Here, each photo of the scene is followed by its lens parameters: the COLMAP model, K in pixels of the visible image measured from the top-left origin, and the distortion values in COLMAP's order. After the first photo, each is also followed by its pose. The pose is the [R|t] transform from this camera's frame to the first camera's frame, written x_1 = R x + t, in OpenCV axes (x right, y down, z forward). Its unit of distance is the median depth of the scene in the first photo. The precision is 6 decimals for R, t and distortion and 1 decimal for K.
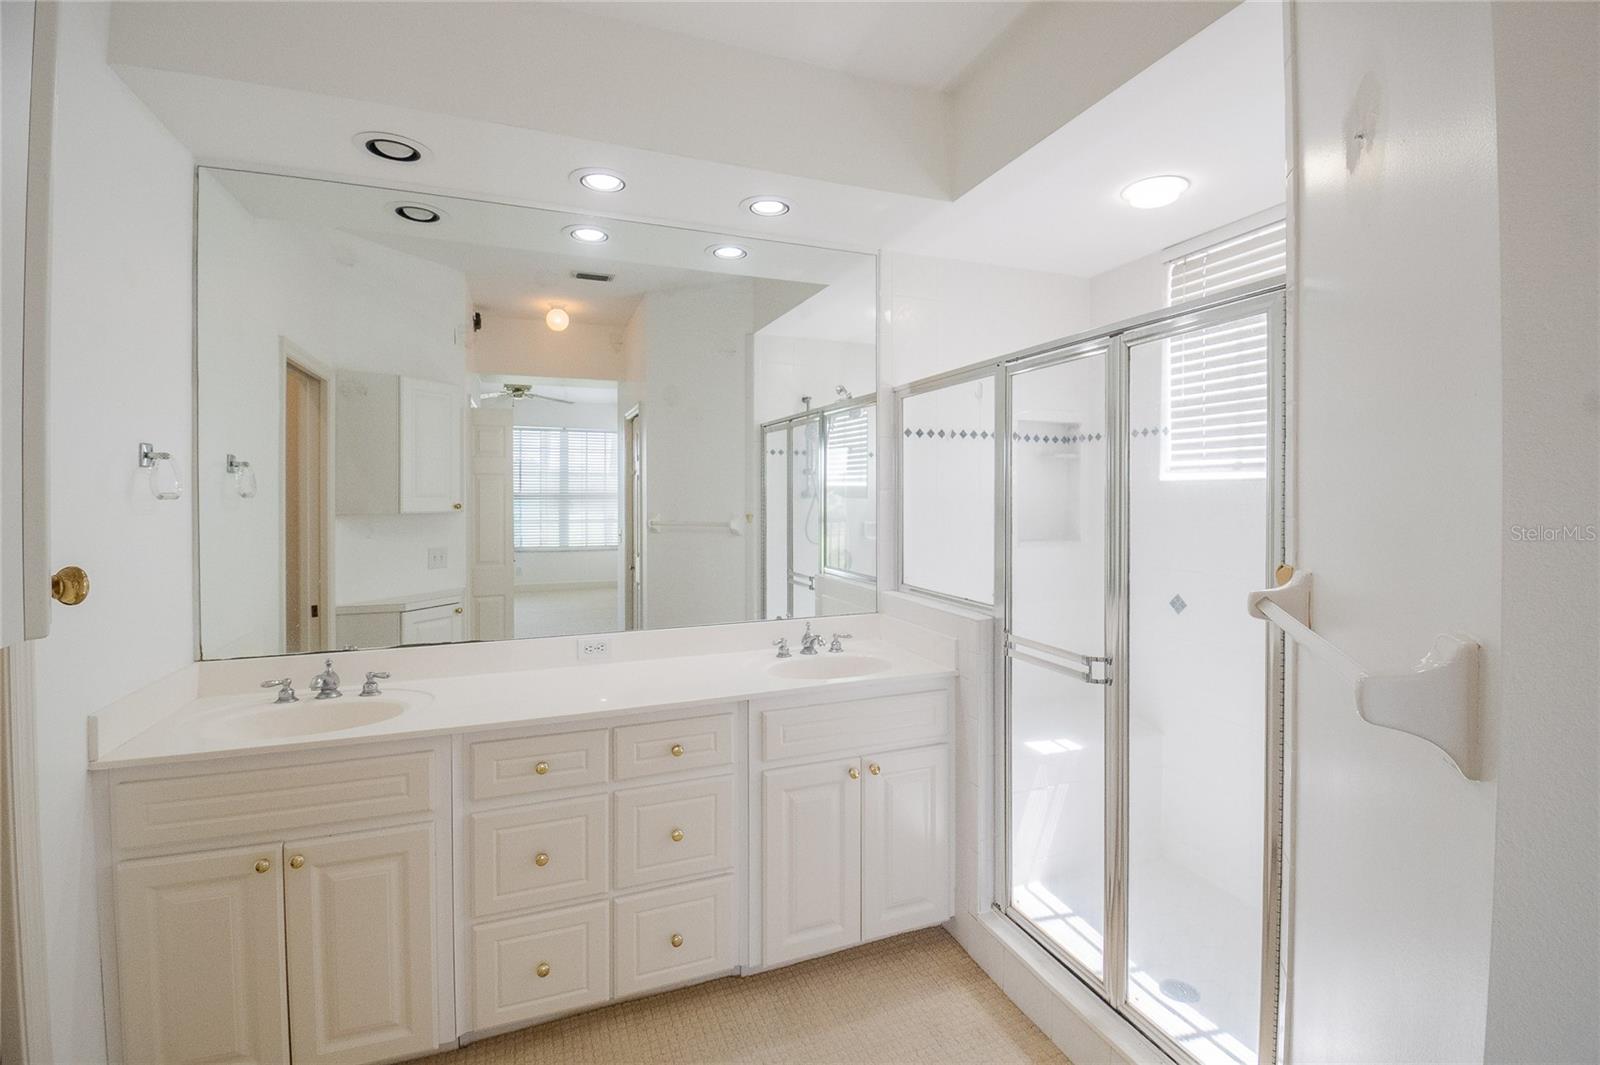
lens RADIAL K [[722.3, 0, 812.8], [0, 722.3, 504.4], [0, 0, 1]] dist [-0.004128, -0.005454]
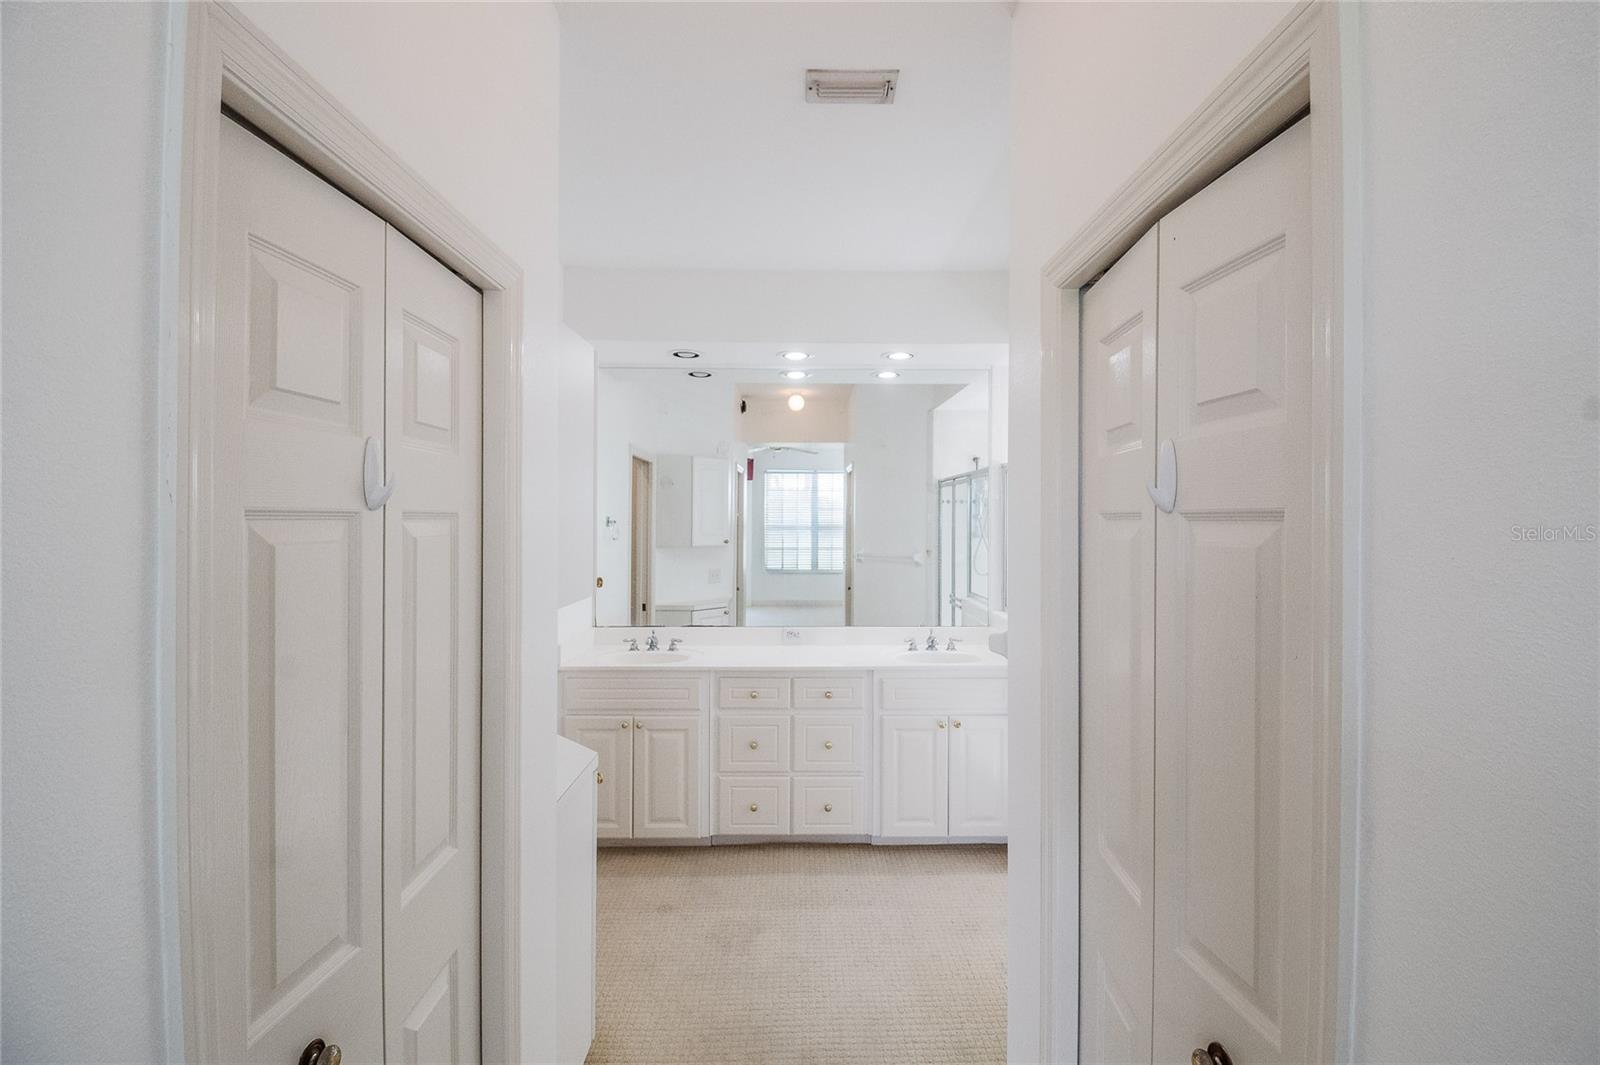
lens RADIAL K [[702.3, 0, 794.7], [0, 702.3, 522.6], [0, 0, 1]] dist [-0.000790, -0.000037]
pose [[0.926813, 0.005681, -0.375480, 0.323339], [-0.009603, 0.999917, -0.008576, -0.044514], [0.375400, 0.011554, 0.926791, -0.513056]]
